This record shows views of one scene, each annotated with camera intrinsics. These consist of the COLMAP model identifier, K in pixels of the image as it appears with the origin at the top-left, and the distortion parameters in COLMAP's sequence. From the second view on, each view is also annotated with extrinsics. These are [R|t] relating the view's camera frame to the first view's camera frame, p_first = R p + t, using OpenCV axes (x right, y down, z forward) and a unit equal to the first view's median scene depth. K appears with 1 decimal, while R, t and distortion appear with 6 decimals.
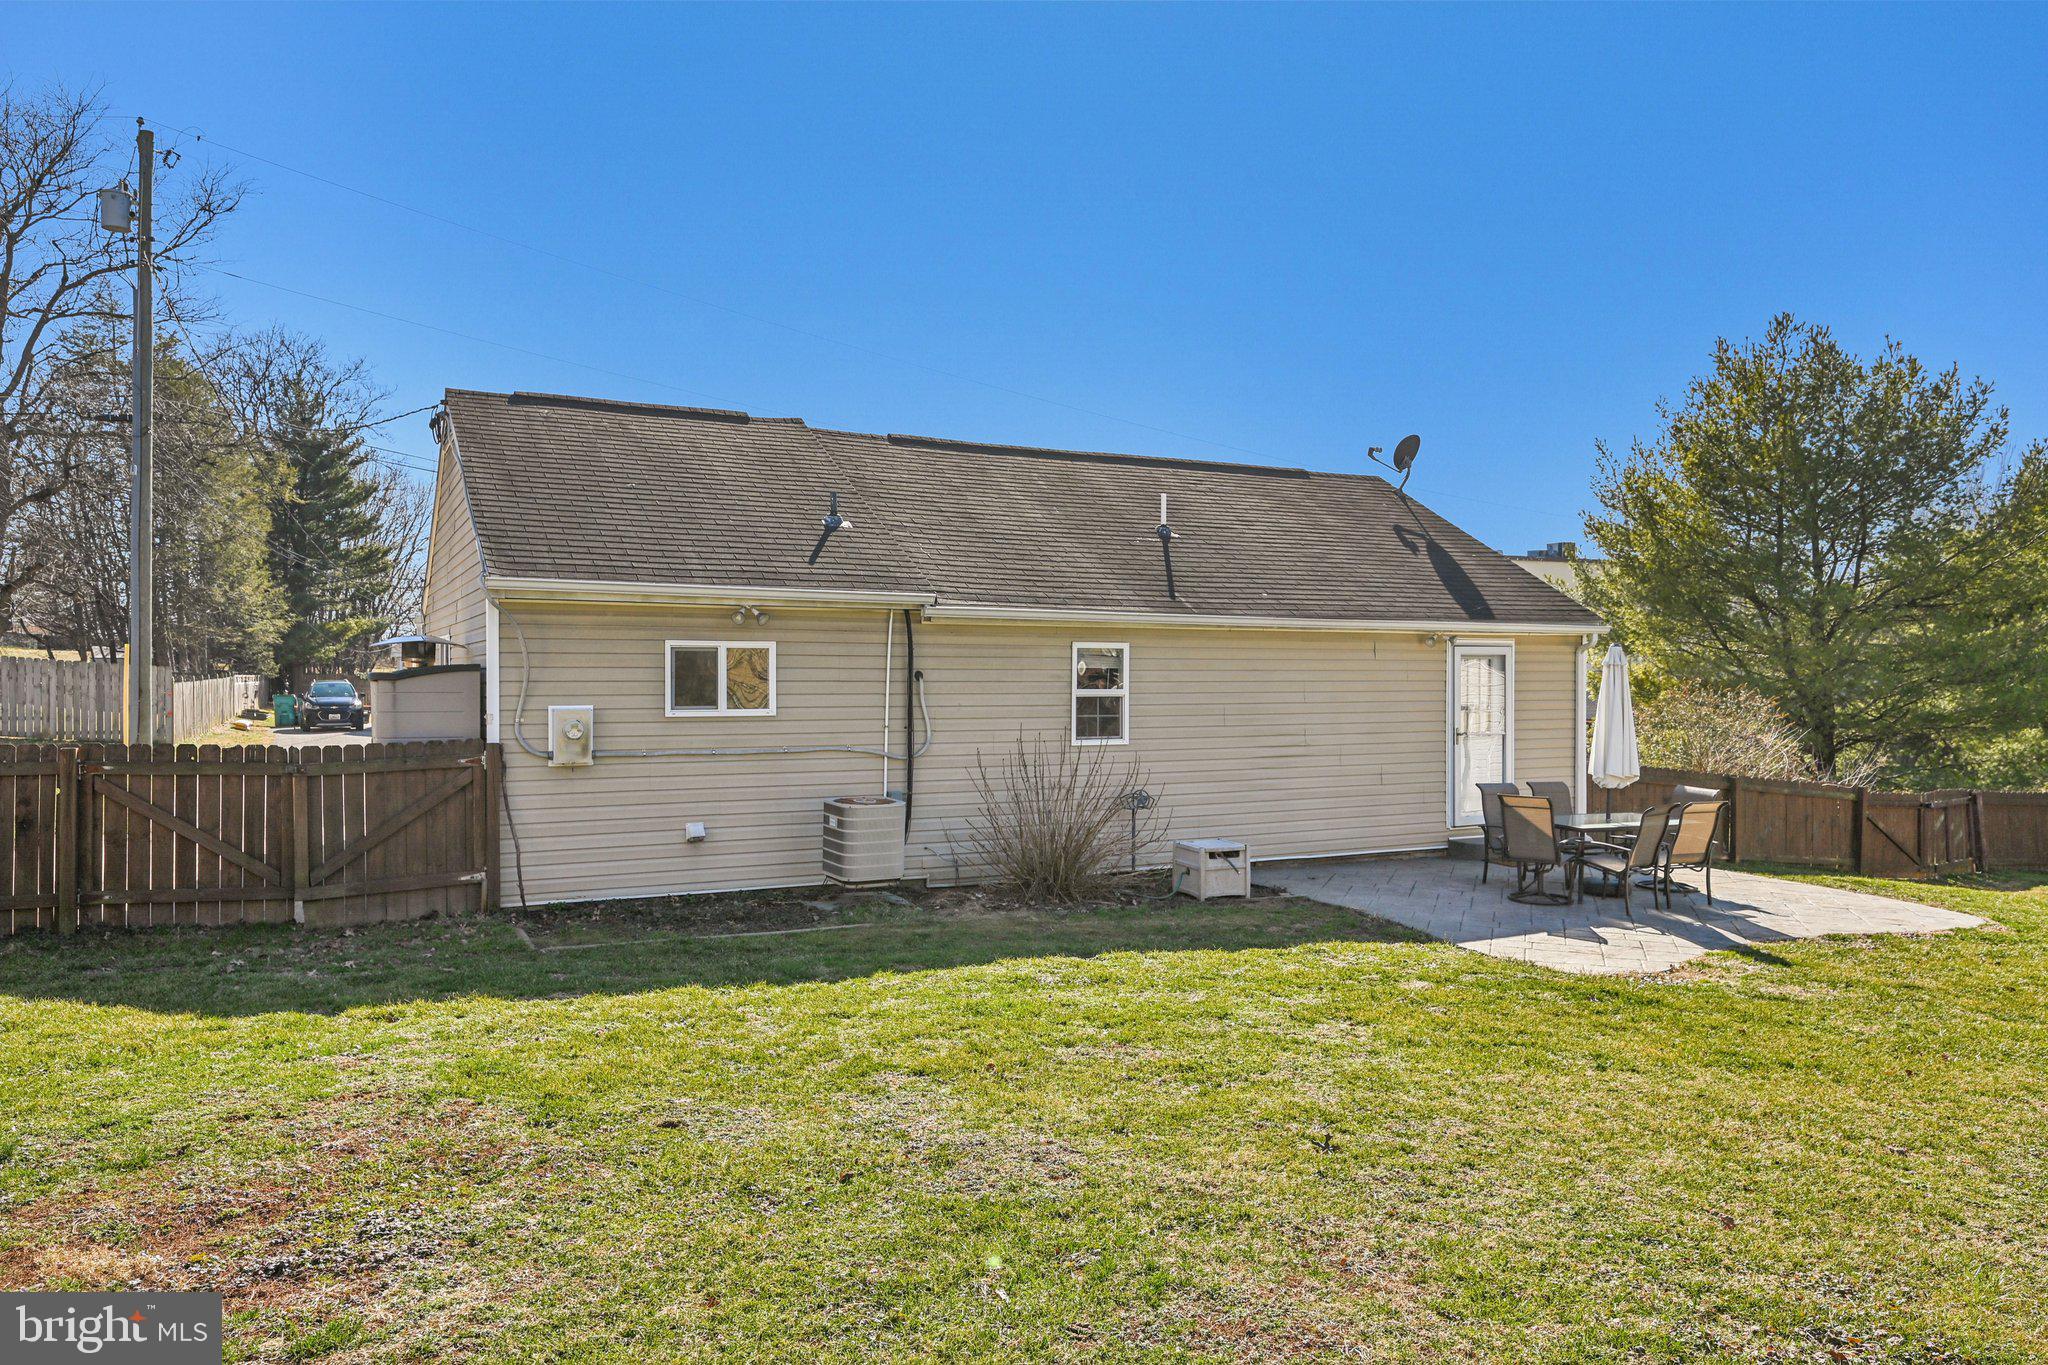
lens RADIAL K [[1385.1, 0, 1052.2], [0, 1385.1, 667.4], [0, 0, 1]] dist [0.001158, -0.005620]
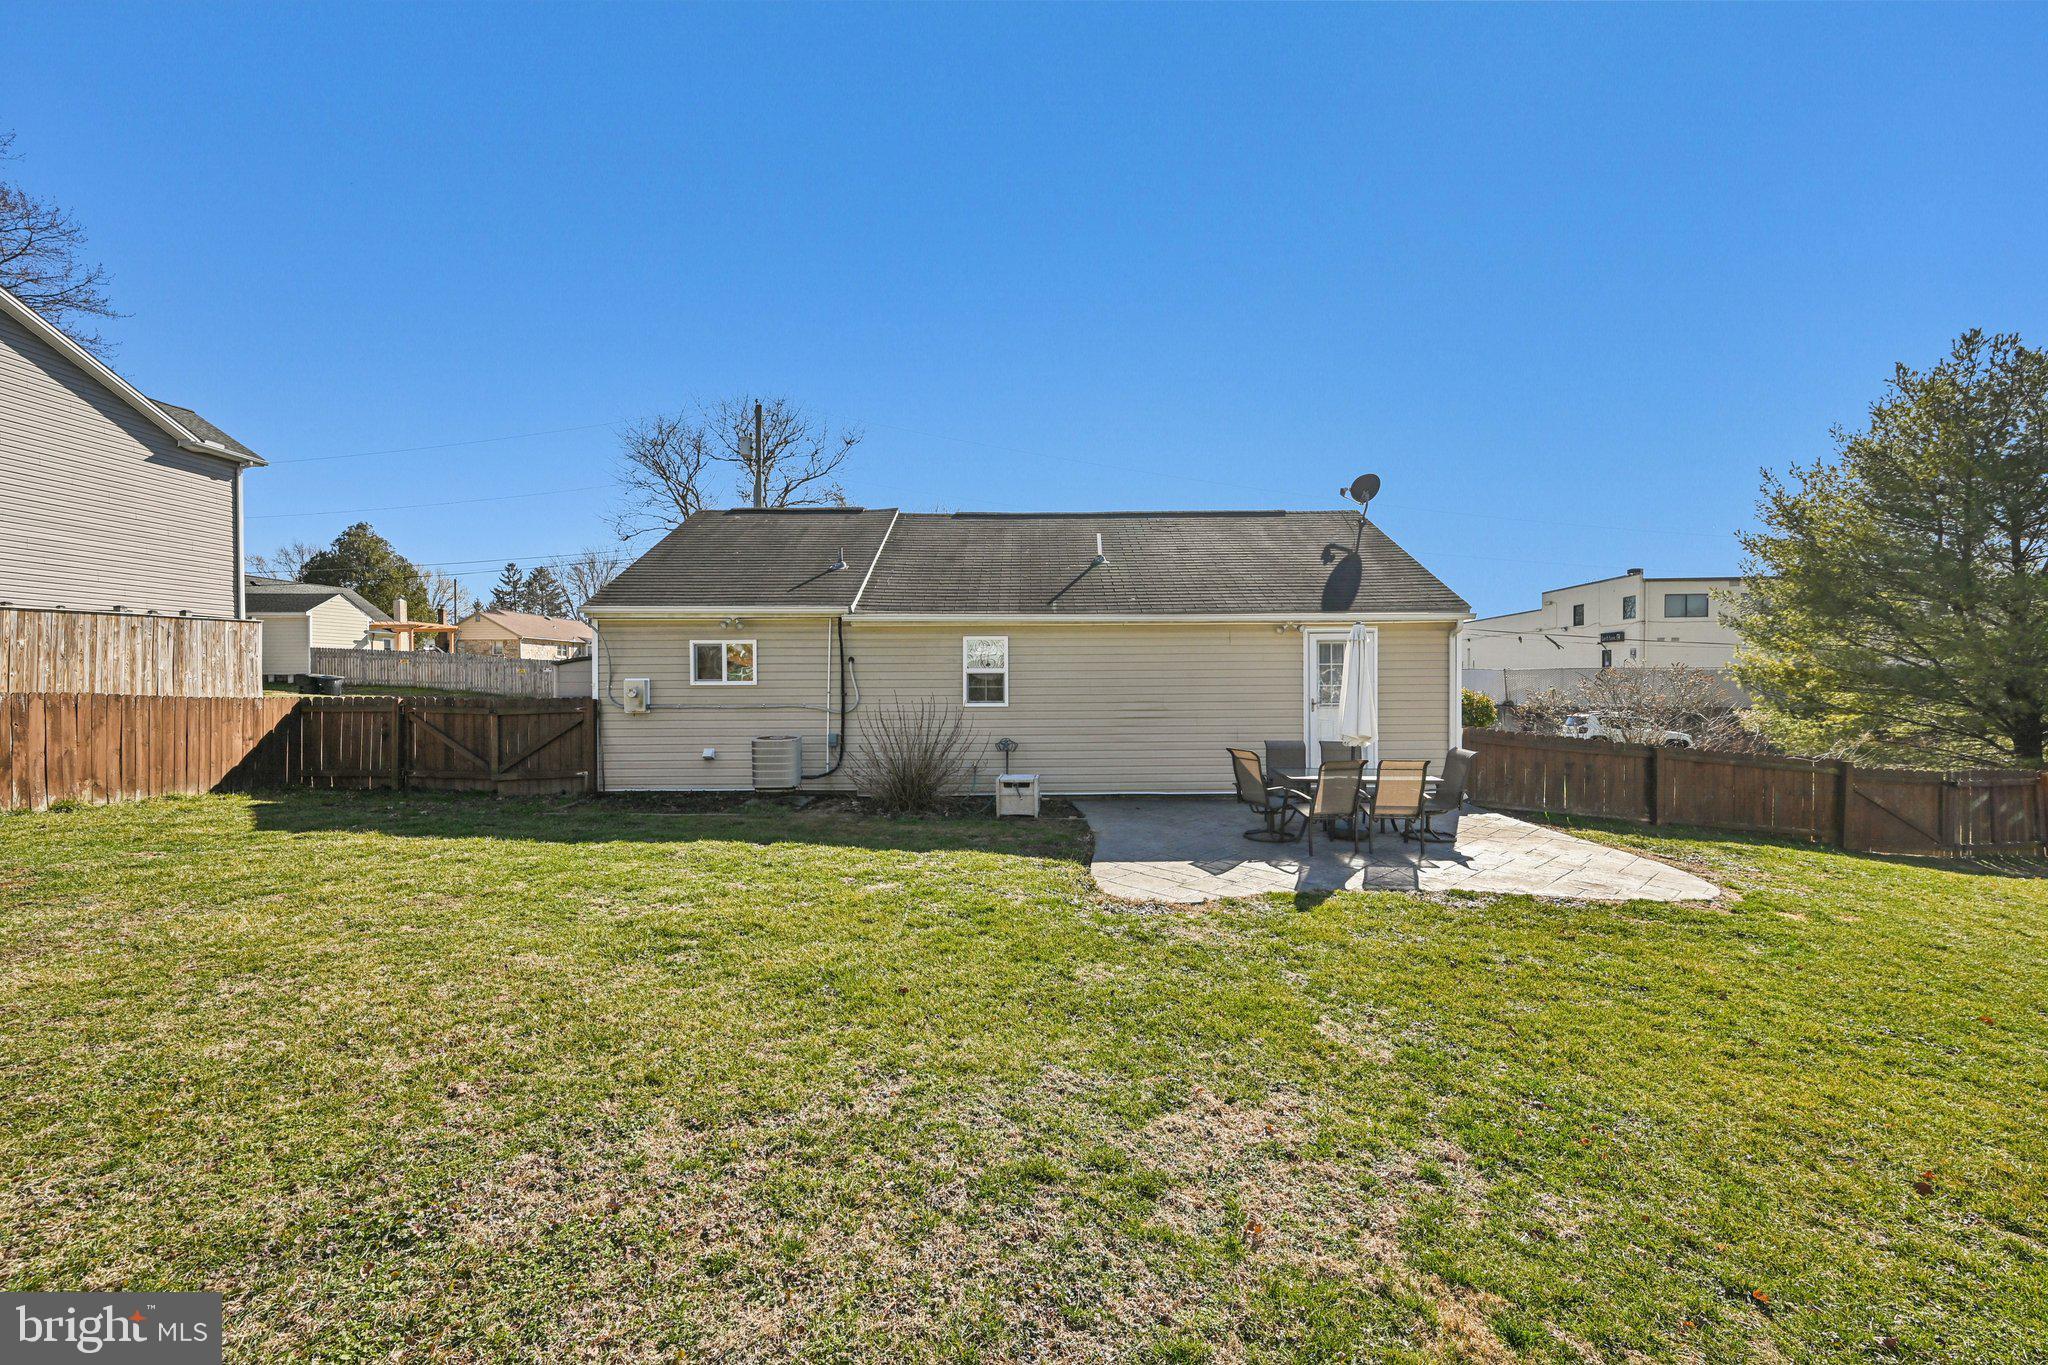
lens RADIAL K [[809.8, 0, 1031.9], [0, 809.8, 689.6], [0, 0, 1]] dist [-0.000643, -0.000079]
pose [[0.884207, -0.002883, -0.467087, 0.481916], [0.009609, 0.999882, 0.012020, 0.028670], [0.466997, -0.015117, 0.884130, 0.276689]]
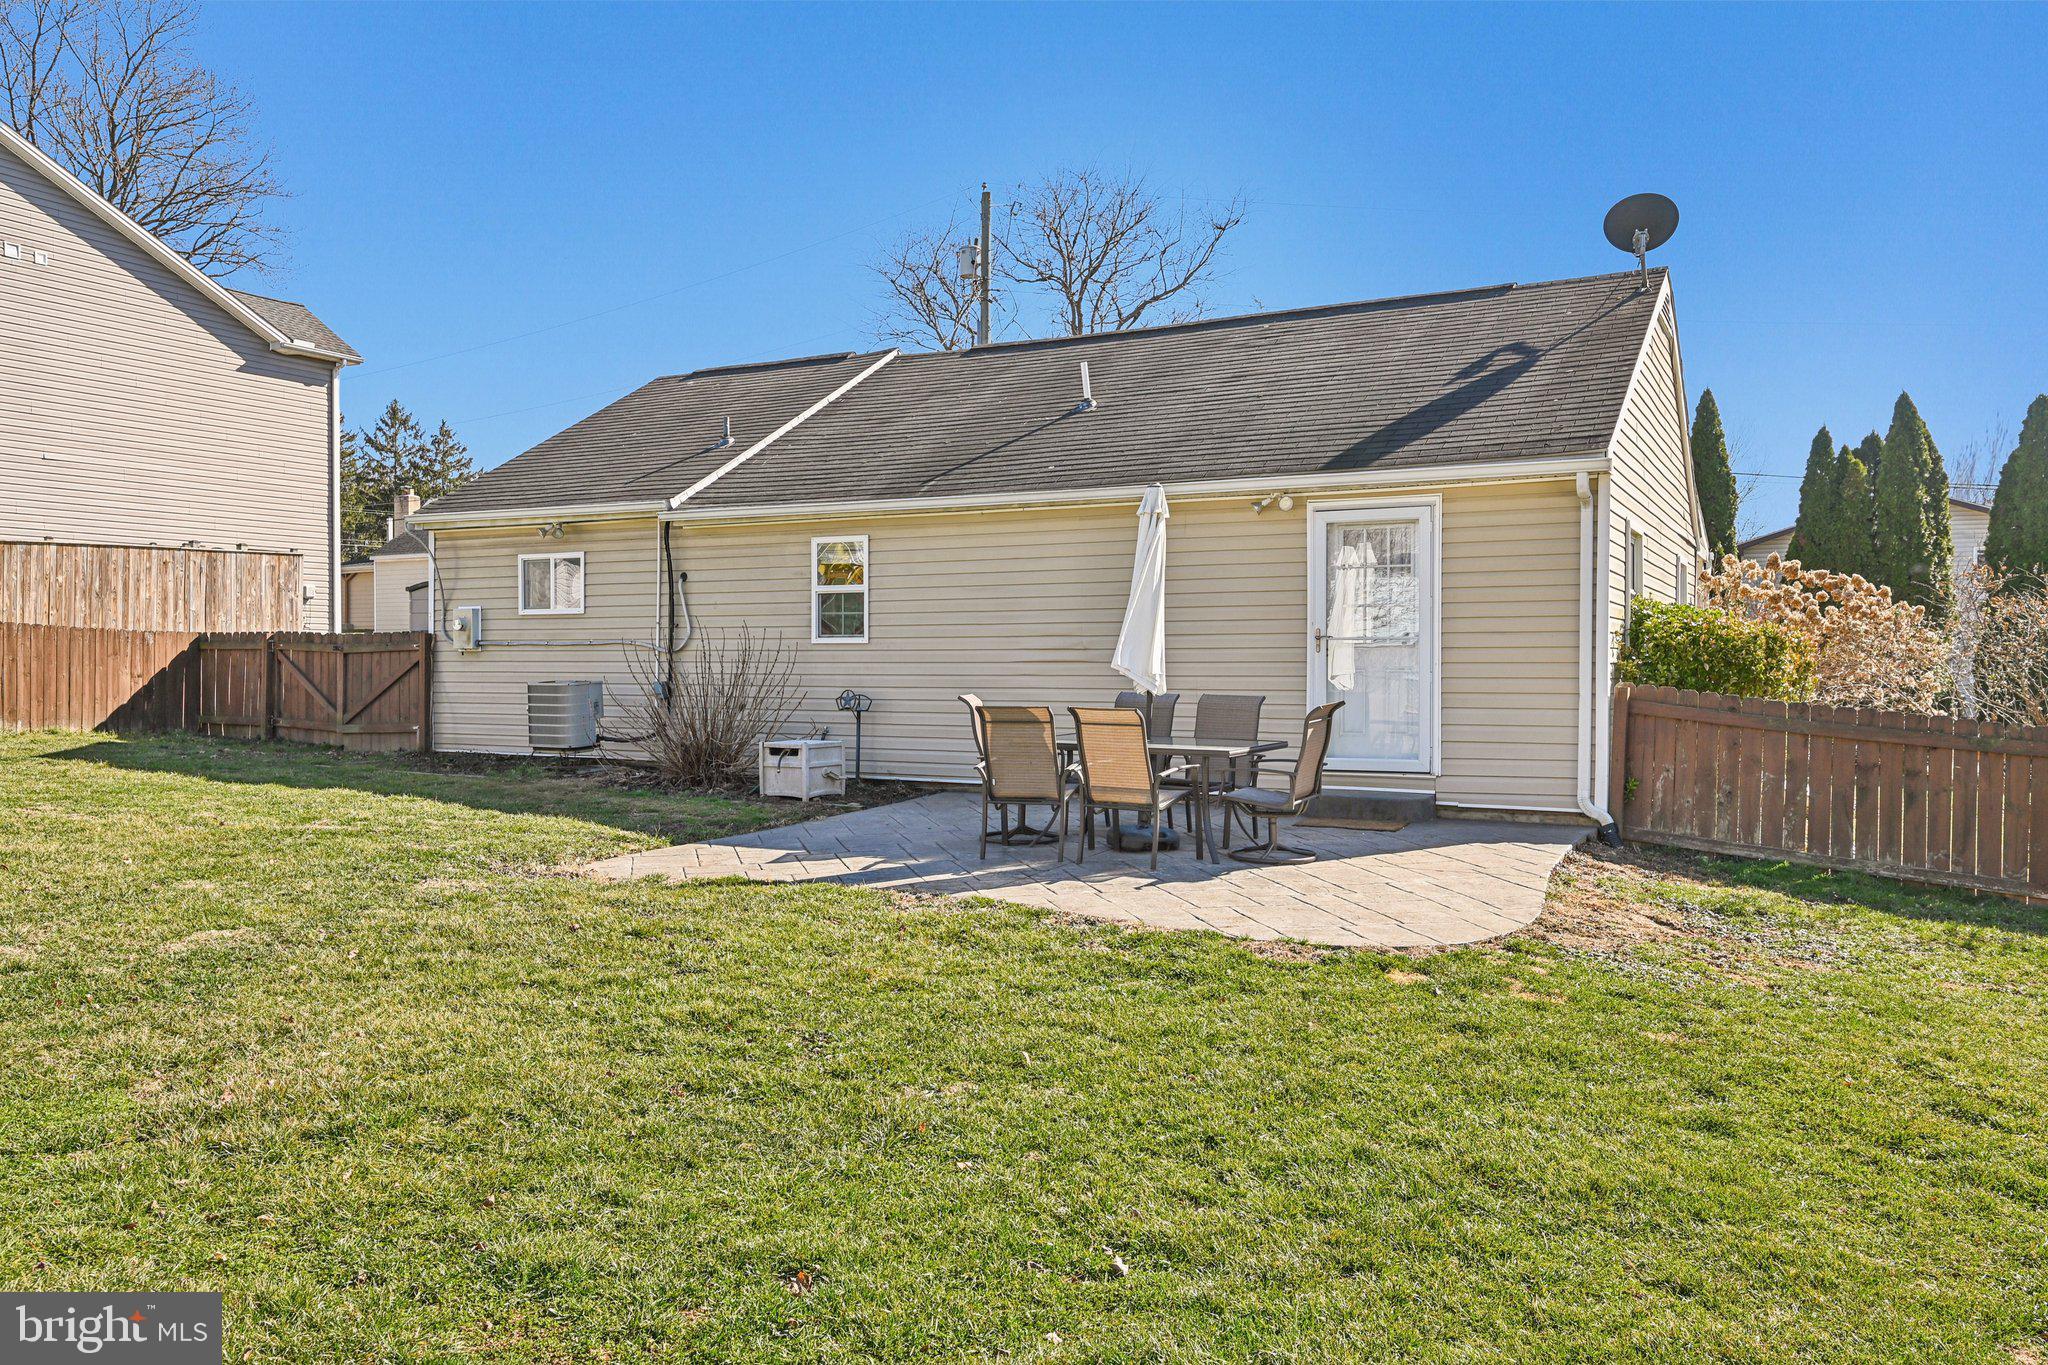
lens RADIAL K [[1516.6, 0, 1039.5], [0, 1516.6, 686.8], [0, 0, 1]] dist [-0.002492, -0.001112]
pose [[0.555077, 0.011099, -0.831725, 1.000386], [0.003486, 0.999871, 0.015669, 0.071043], [0.831792, -0.011597, 0.554966, 0.541505]]
